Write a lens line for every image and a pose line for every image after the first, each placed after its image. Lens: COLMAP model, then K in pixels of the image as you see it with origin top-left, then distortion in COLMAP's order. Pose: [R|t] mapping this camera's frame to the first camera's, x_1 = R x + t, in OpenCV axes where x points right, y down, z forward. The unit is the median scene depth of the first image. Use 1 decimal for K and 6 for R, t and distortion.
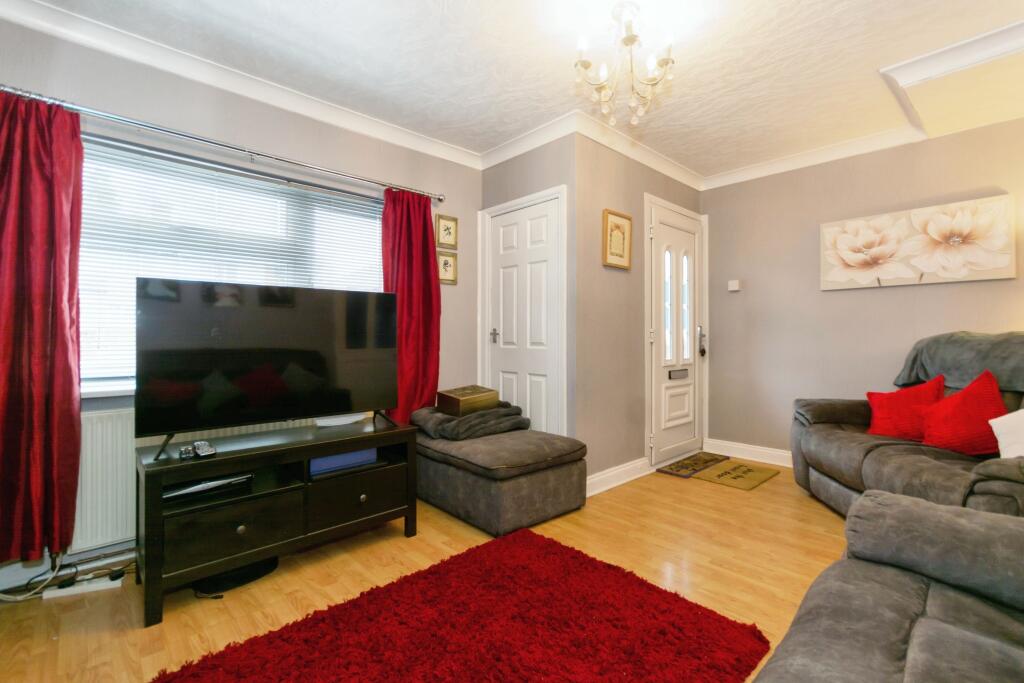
lens RADIAL K [[456.2, 0, 524.8], [0, 456.2, 335.4], [0, 0, 1]] dist [-0.000340, -0.000238]
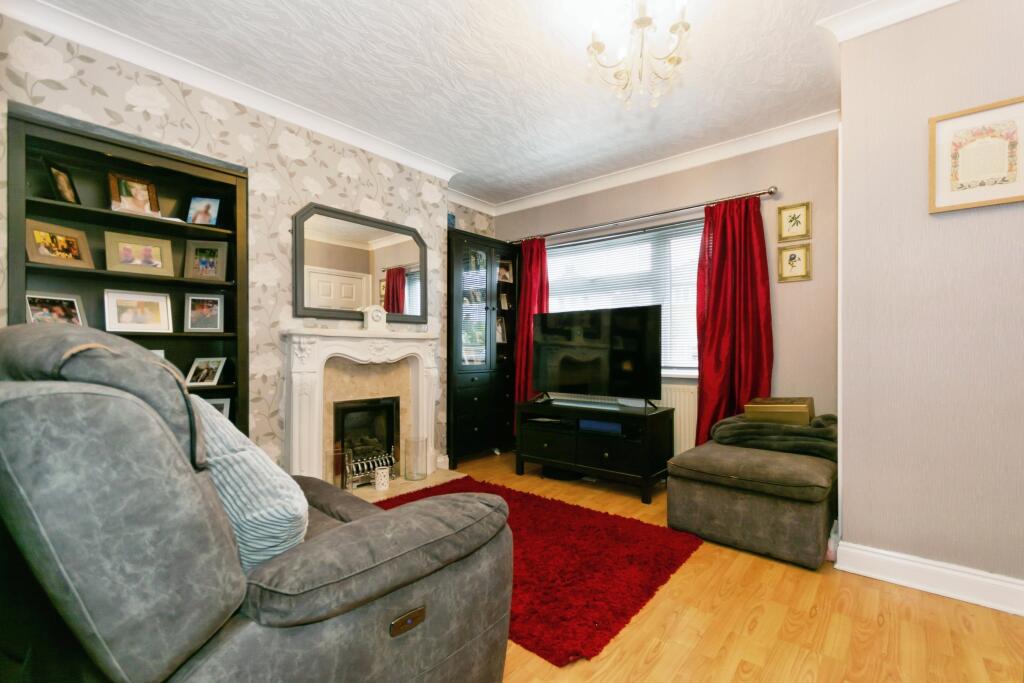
lens RADIAL K [[447.9, 0, 512.7], [0, 447.9, 350.6], [0, 0, 1]] dist [0.001528, 0.000166]
pose [[0.114451, 0.003050, -0.993424, 0.724867], [-0.000263, 0.999995, 0.003040, 0.022661], [0.993429, -0.000087, 0.114452, 0.411526]]
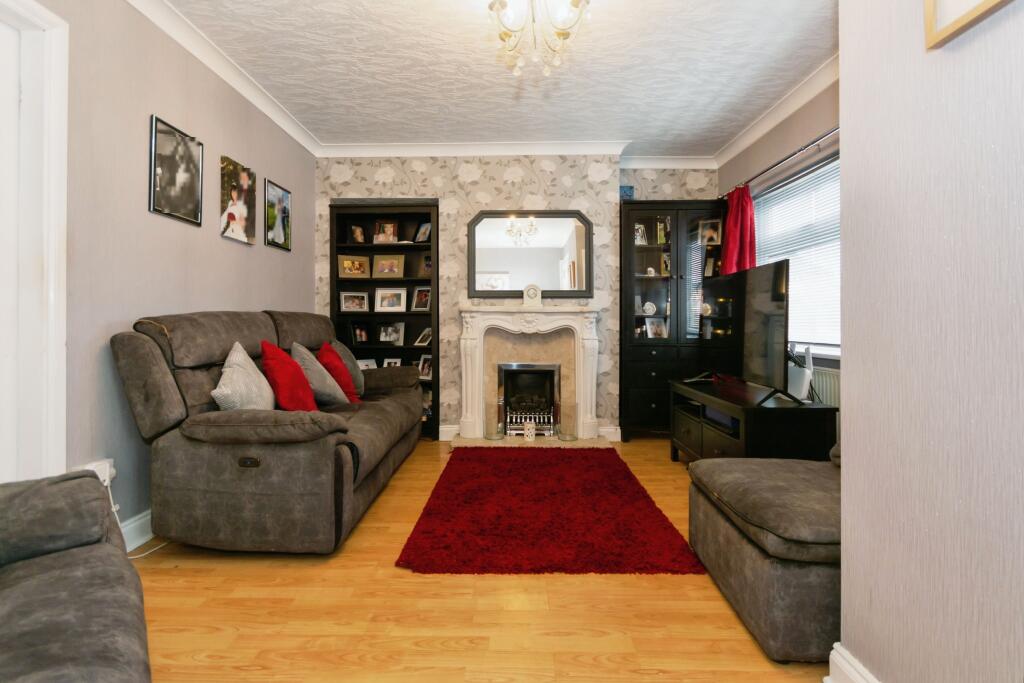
lens RADIAL K [[464.8, 0, 513.9], [0, 464.8, 325.2], [0, 0, 1]] dist [0.000524, 0.000295]
pose [[-0.691287, 0.004880, -0.722564, 0.611393], [0.001608, 0.999985, 0.005215, 0.025301], [0.722578, 0.002443, -0.691285, 1.057782]]
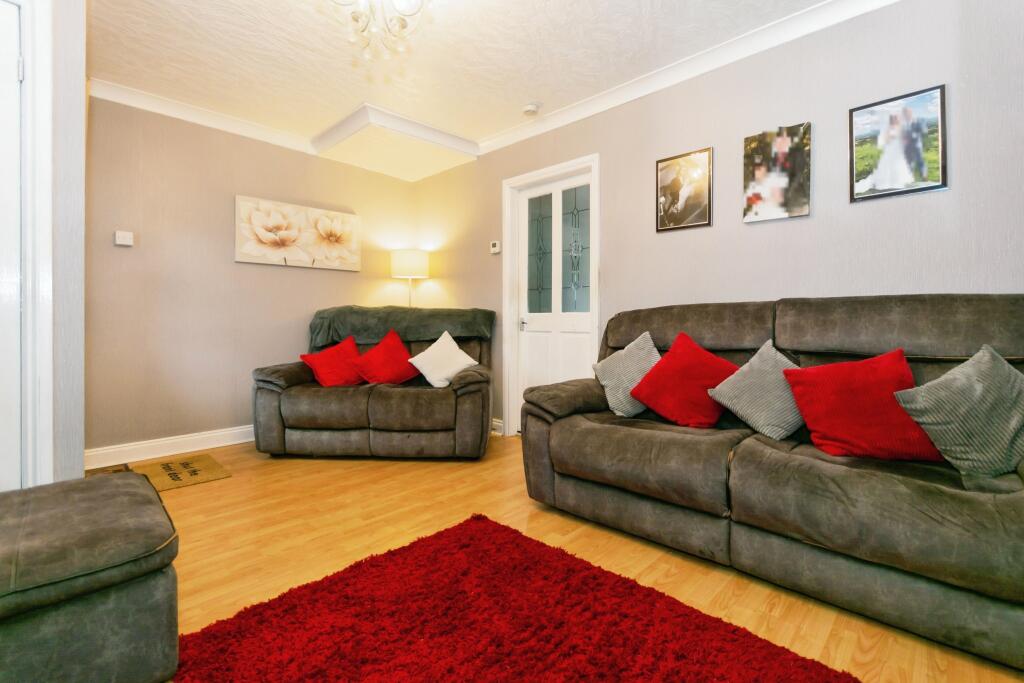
lens RADIAL K [[464.8, 0, 513.9], [0, 464.8, 325.2], [0, 0, 1]] dist [0.000524, 0.000295]
pose [[-0.051347, -0.007165, 0.998655, -0.458424], [-0.001872, 0.999973, 0.007078, 0.037789], [-0.998679, -0.001506, -0.051359, 0.509162]]
